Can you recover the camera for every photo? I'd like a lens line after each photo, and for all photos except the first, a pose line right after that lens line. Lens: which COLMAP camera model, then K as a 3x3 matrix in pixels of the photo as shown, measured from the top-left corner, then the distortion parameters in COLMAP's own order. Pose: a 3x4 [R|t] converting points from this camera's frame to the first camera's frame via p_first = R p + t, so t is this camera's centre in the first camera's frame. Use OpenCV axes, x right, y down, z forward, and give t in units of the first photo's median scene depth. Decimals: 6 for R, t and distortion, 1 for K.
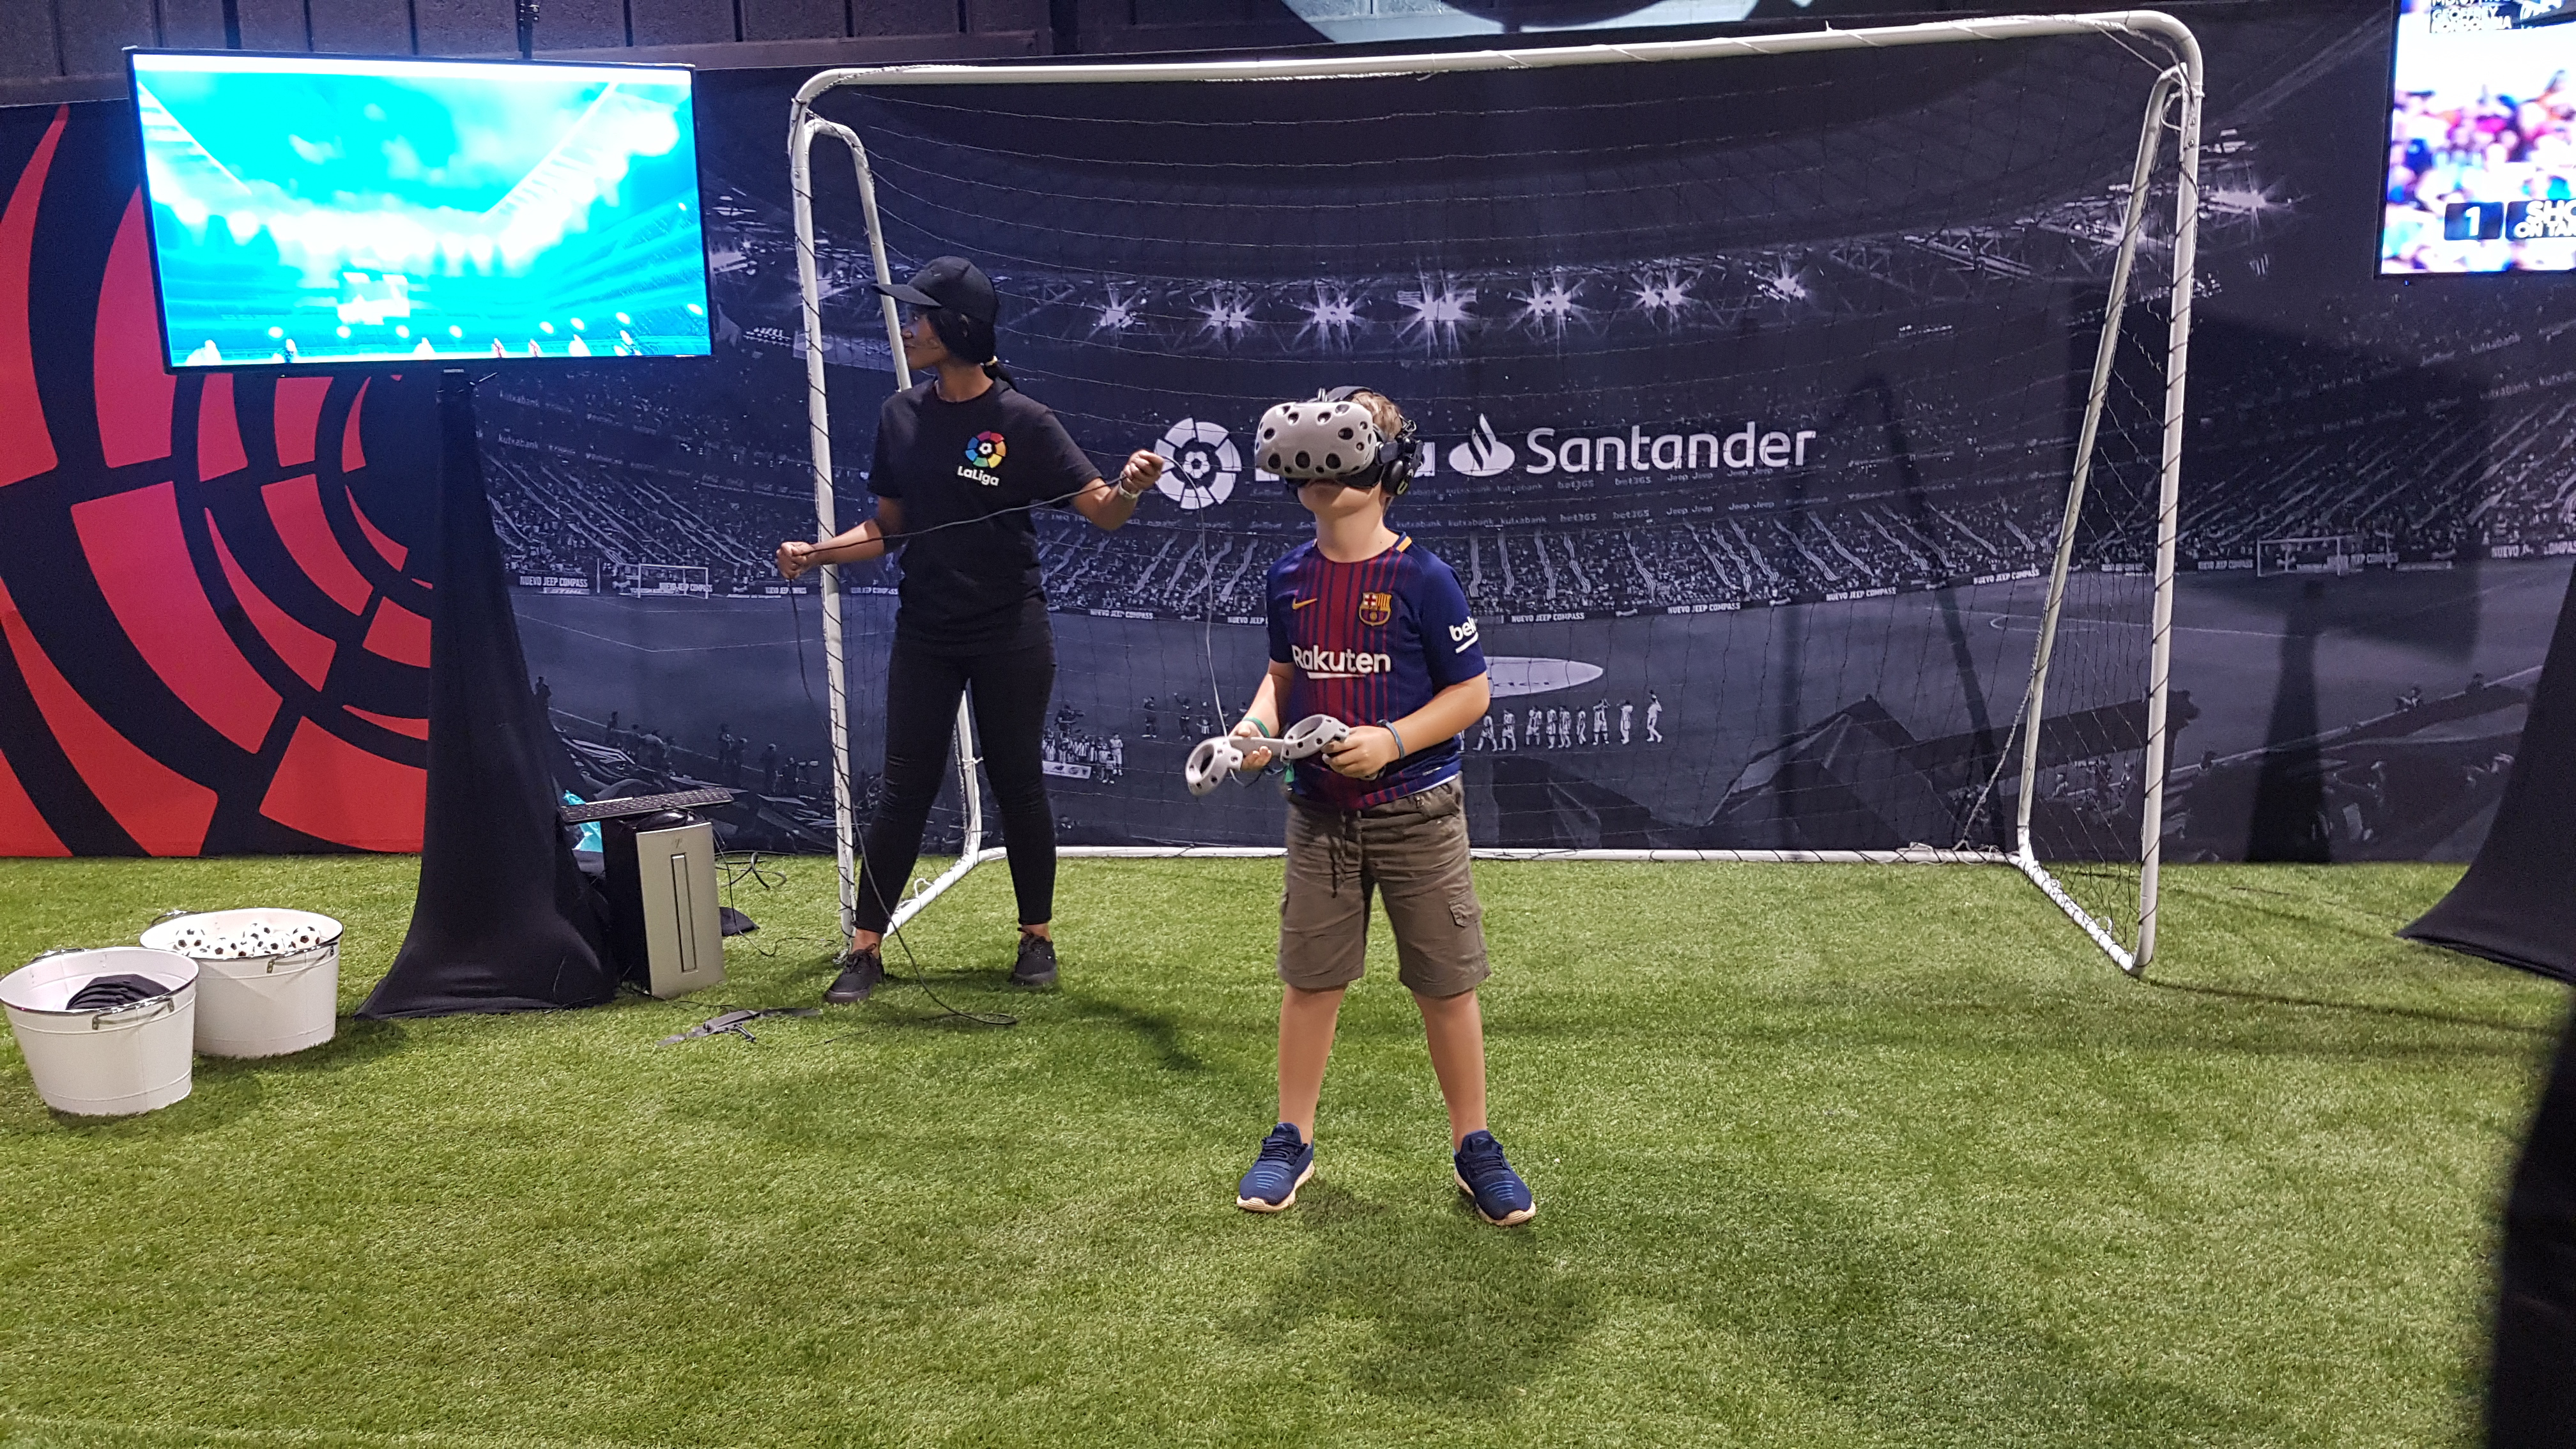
lens RADIAL K [[1940.6, 0, 1280.6], [0, 1940.6, 754.3], [0, 0, 1]] dist [0.282806, -0.589624]
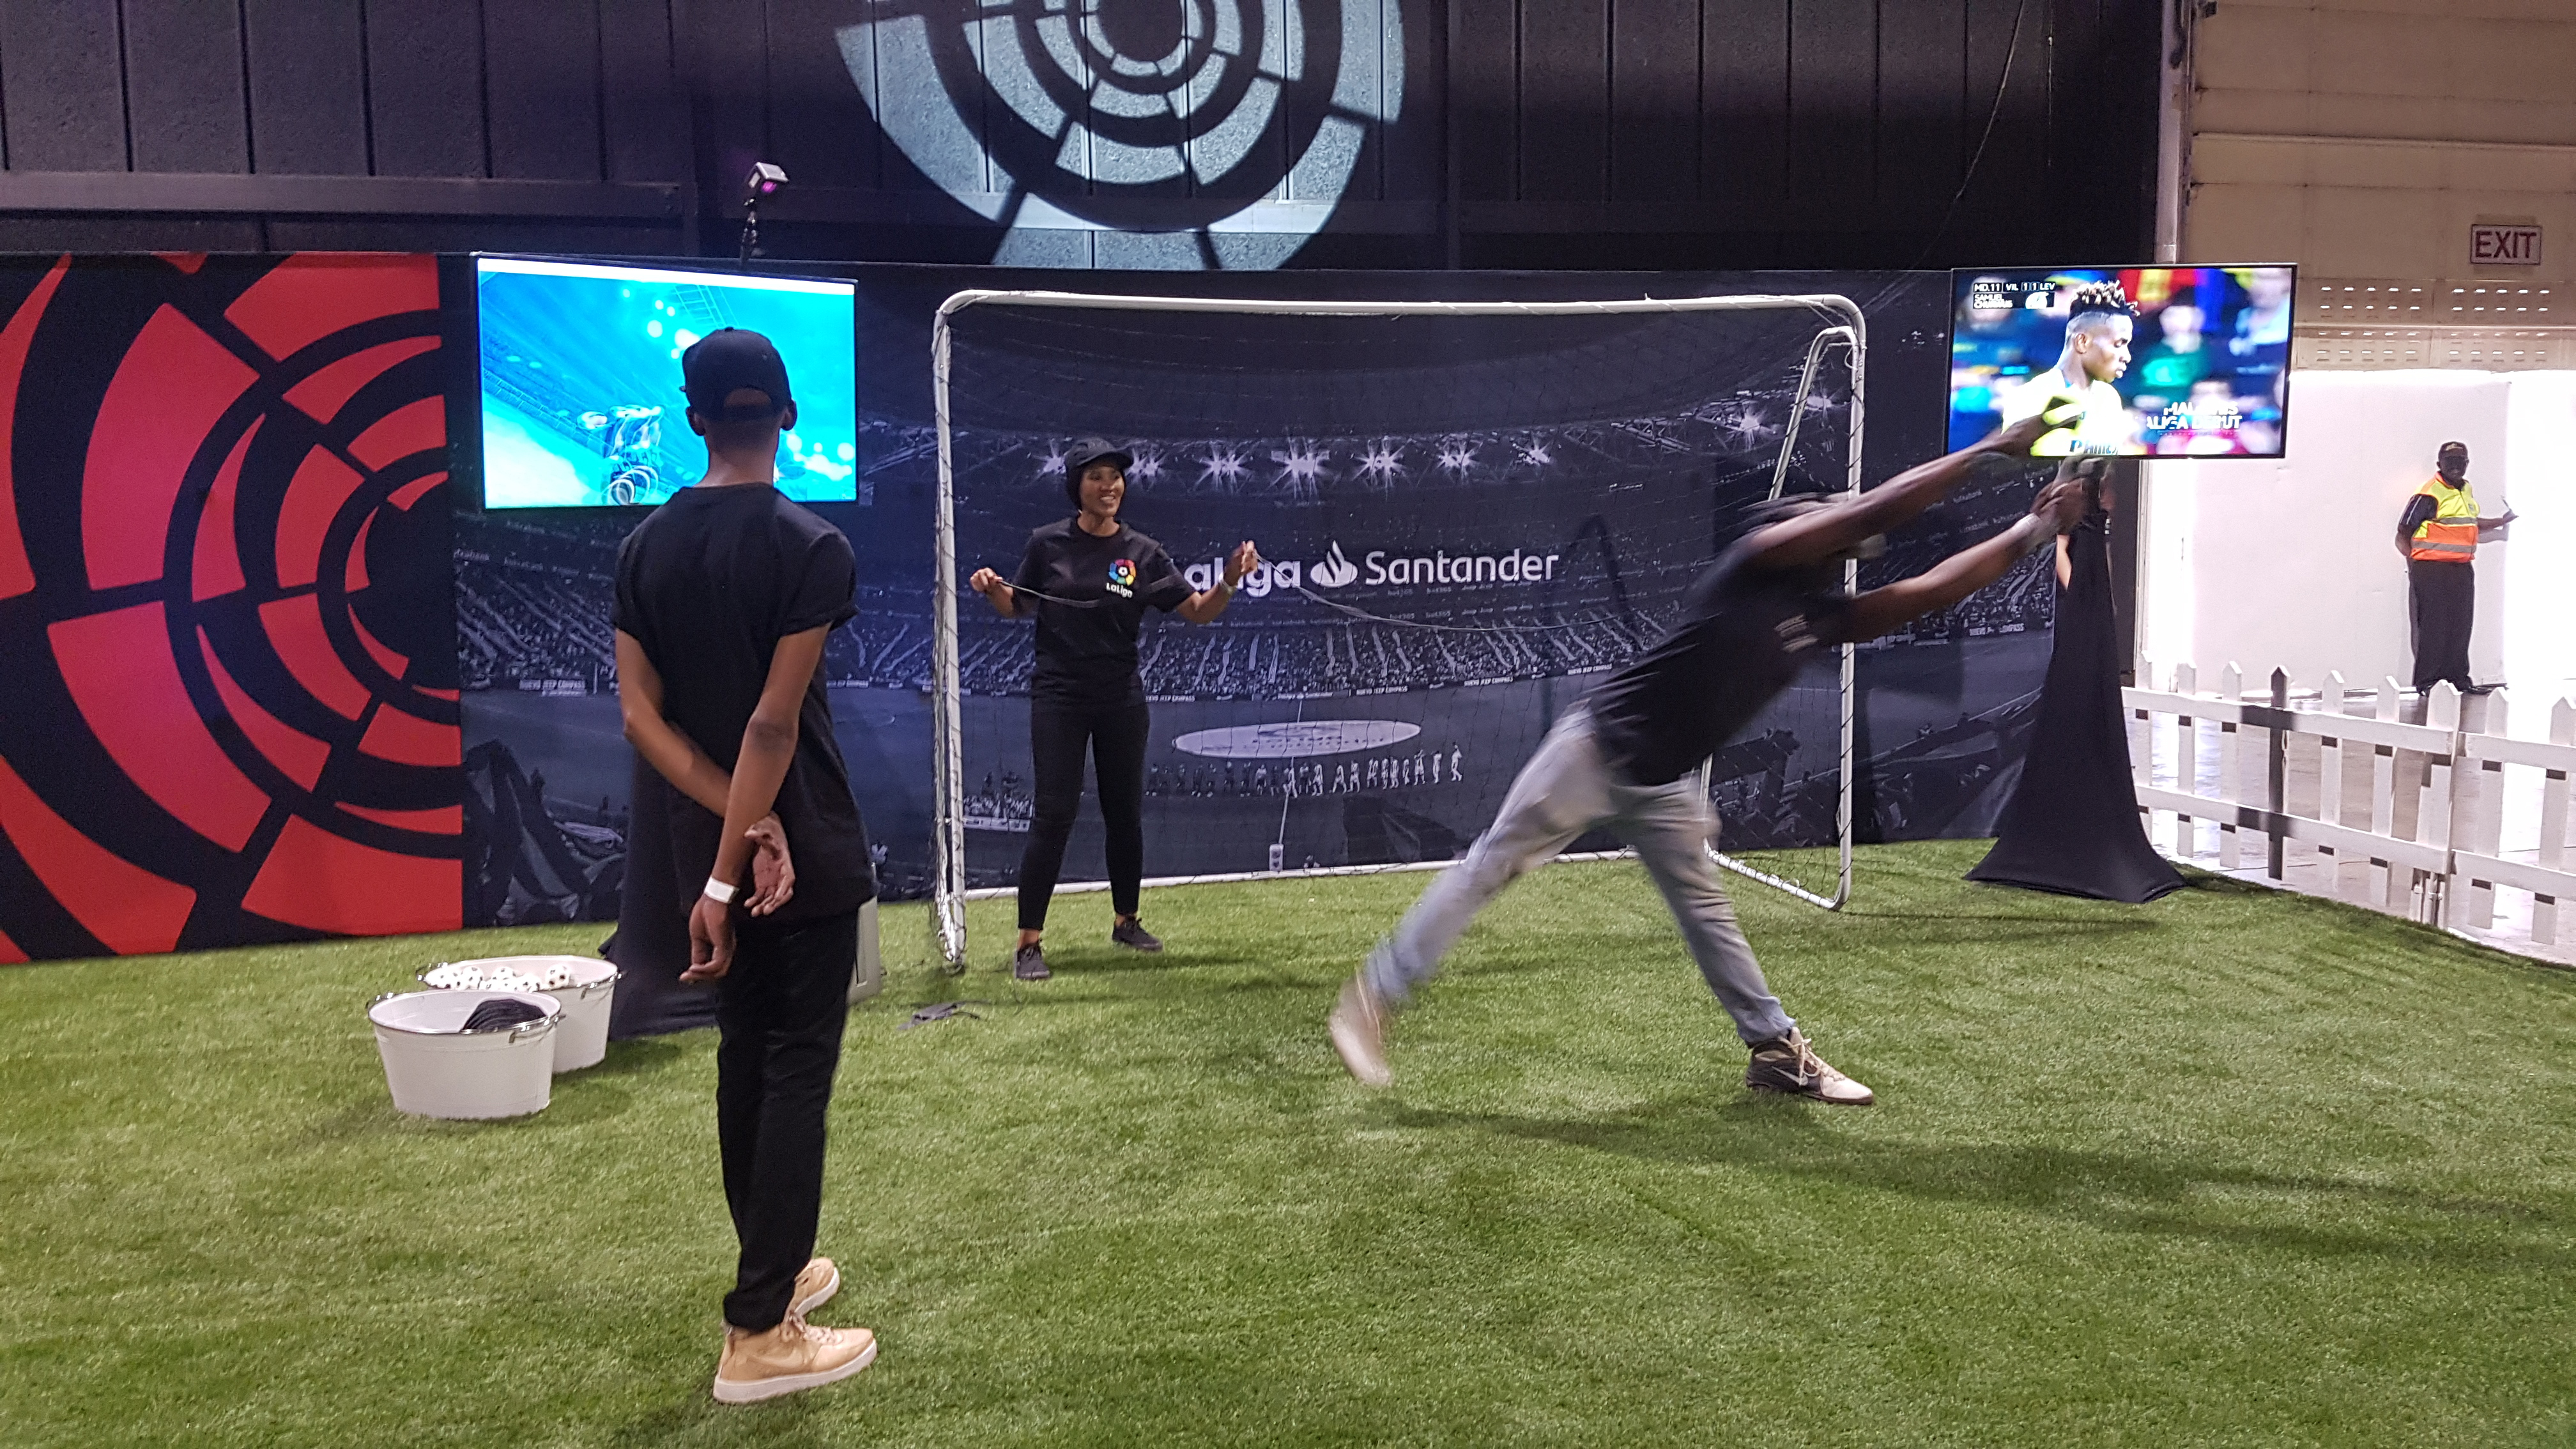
lens RADIAL K [[1940.3, 0, 1273.5], [0, 1940.3, 735.5], [0, 0, 1]] dist [0.303768, -0.706599]
pose [[0.938789, -0.033182, 0.342890, -0.399884], [0.054702, 0.997080, -0.053279, 0.028348], [-0.340121, 0.068775, 0.937863, -0.230362]]
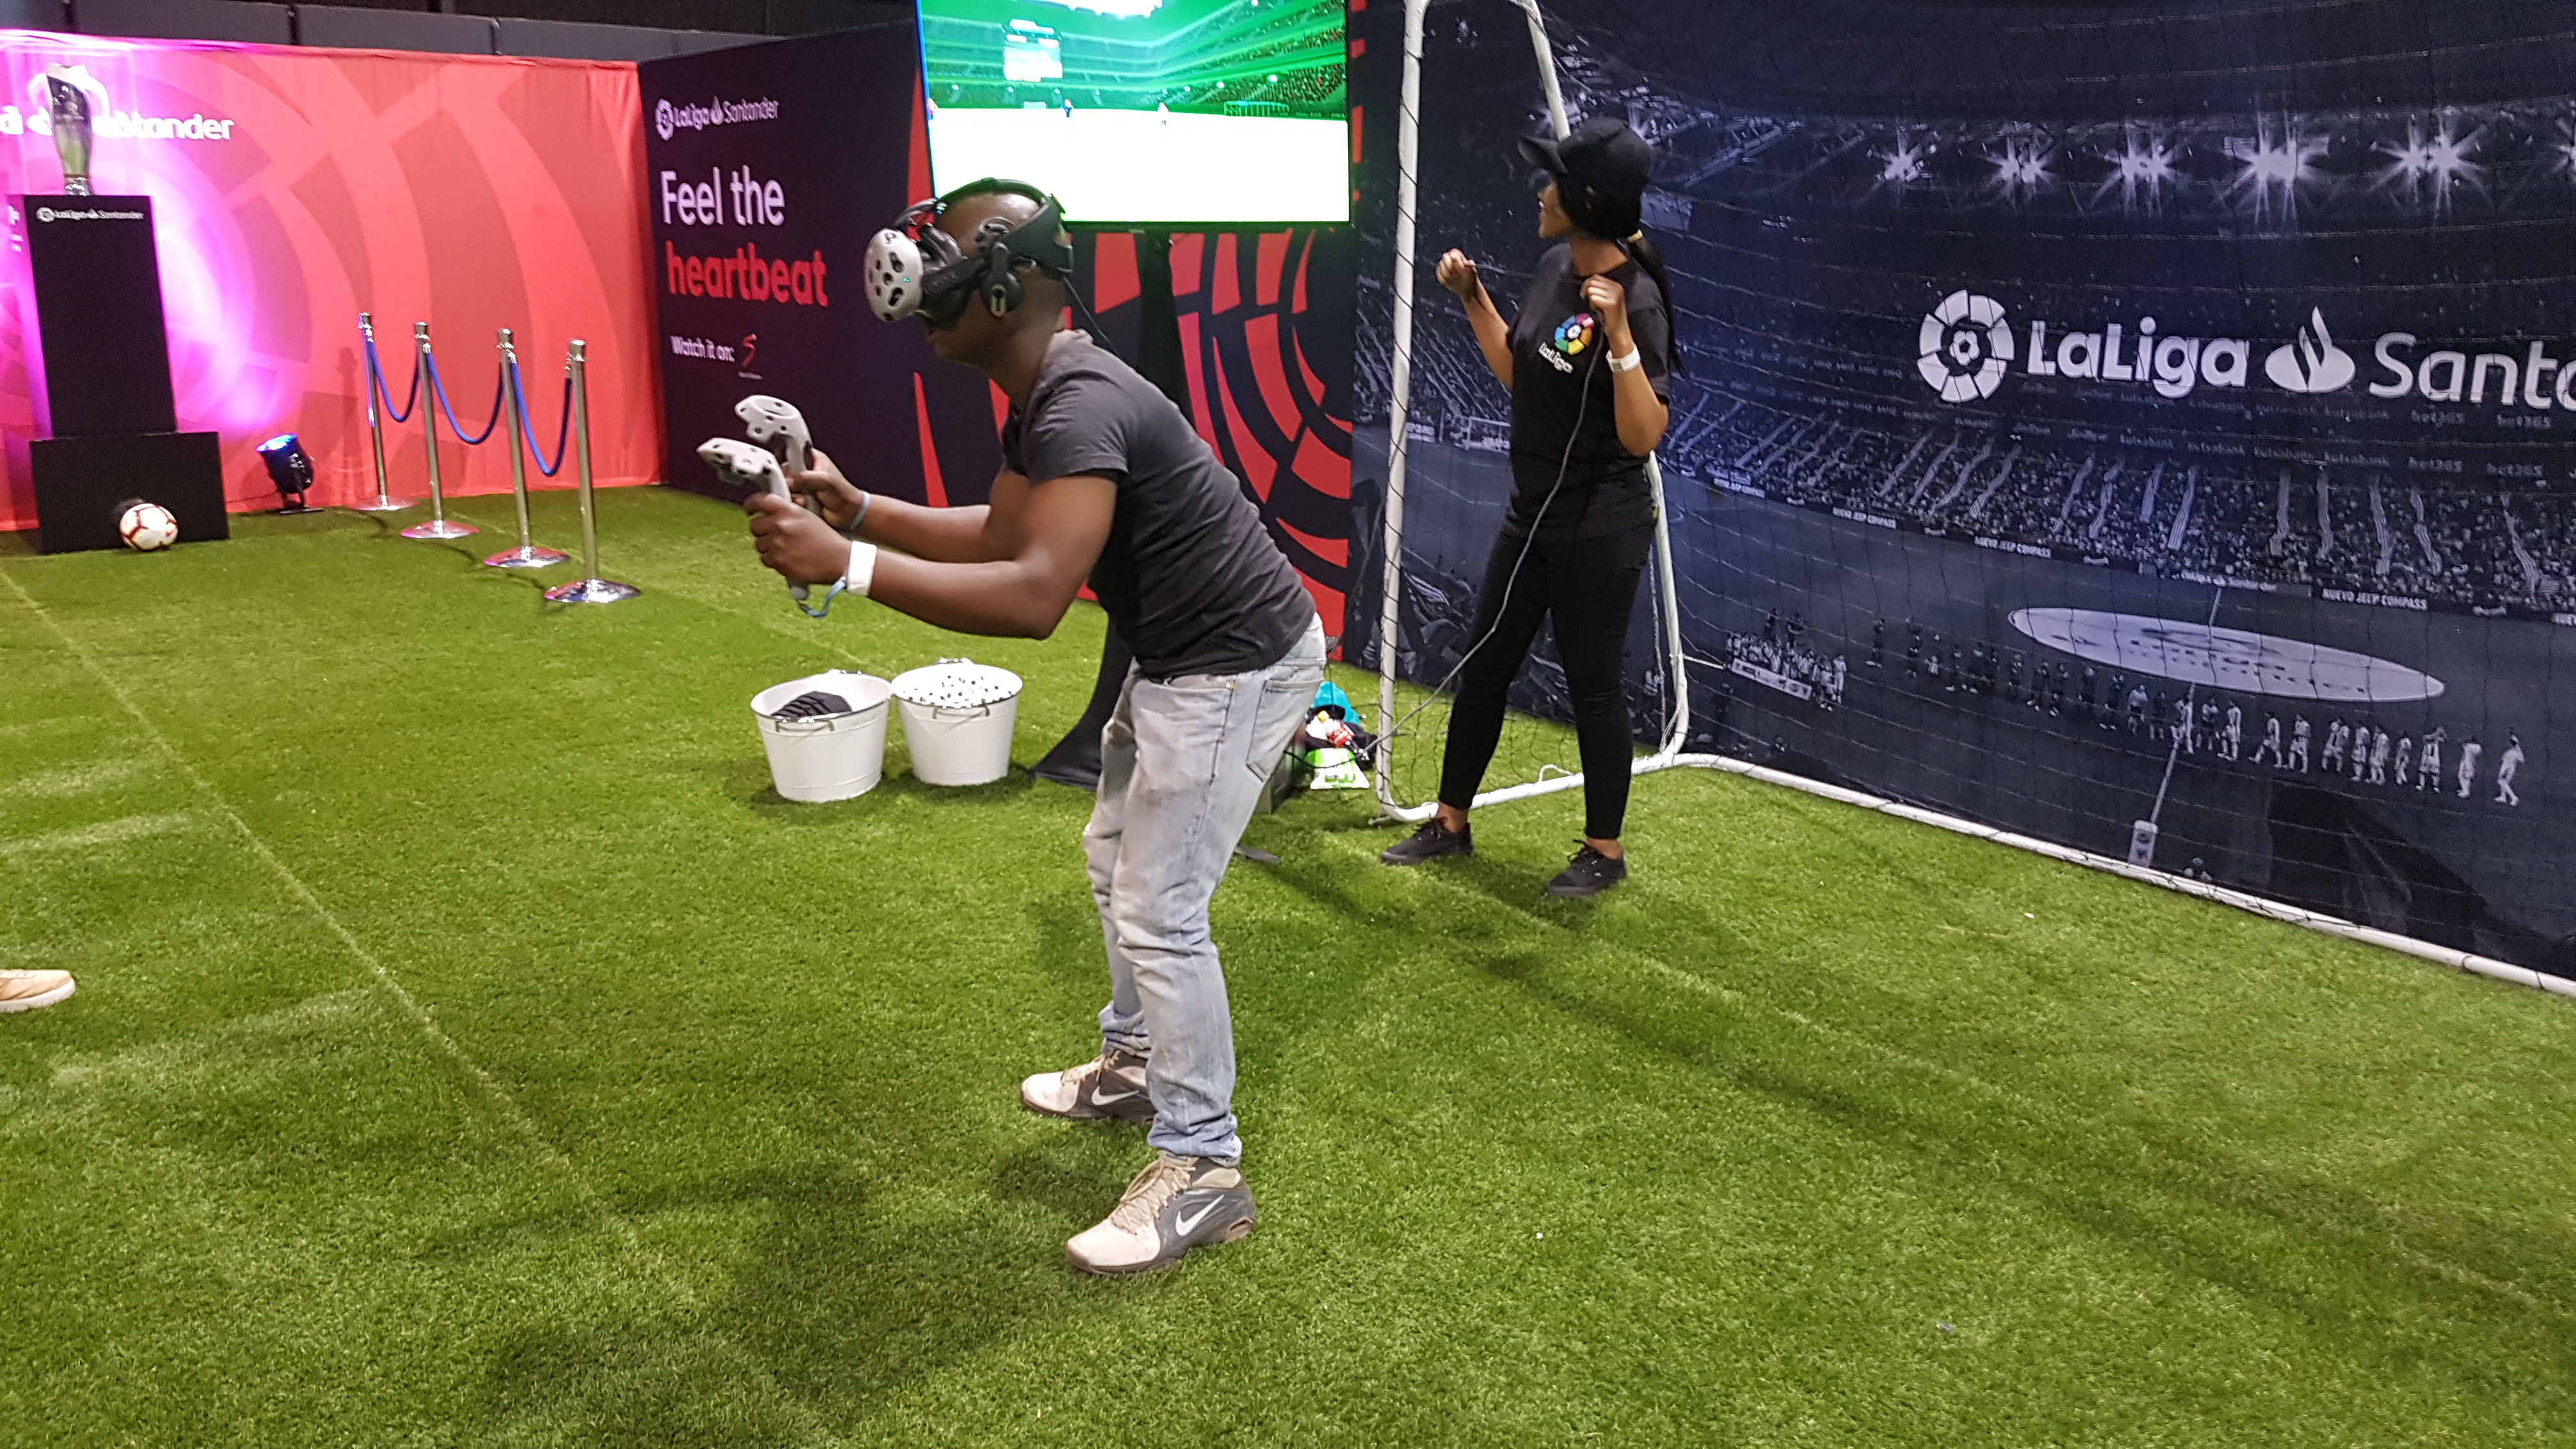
lens RADIAL K [[1977.5, 0, 1287.0], [0, 1977.5, 727.1], [0, 0, 1]] dist [0.093193, -0.176578]
pose [[0.705174, 0.200461, -0.680107, 0.369223], [-0.148385, 0.979685, 0.134907, -0.065157], [0.693334, 0.005784, 0.720594, 0.204581]]
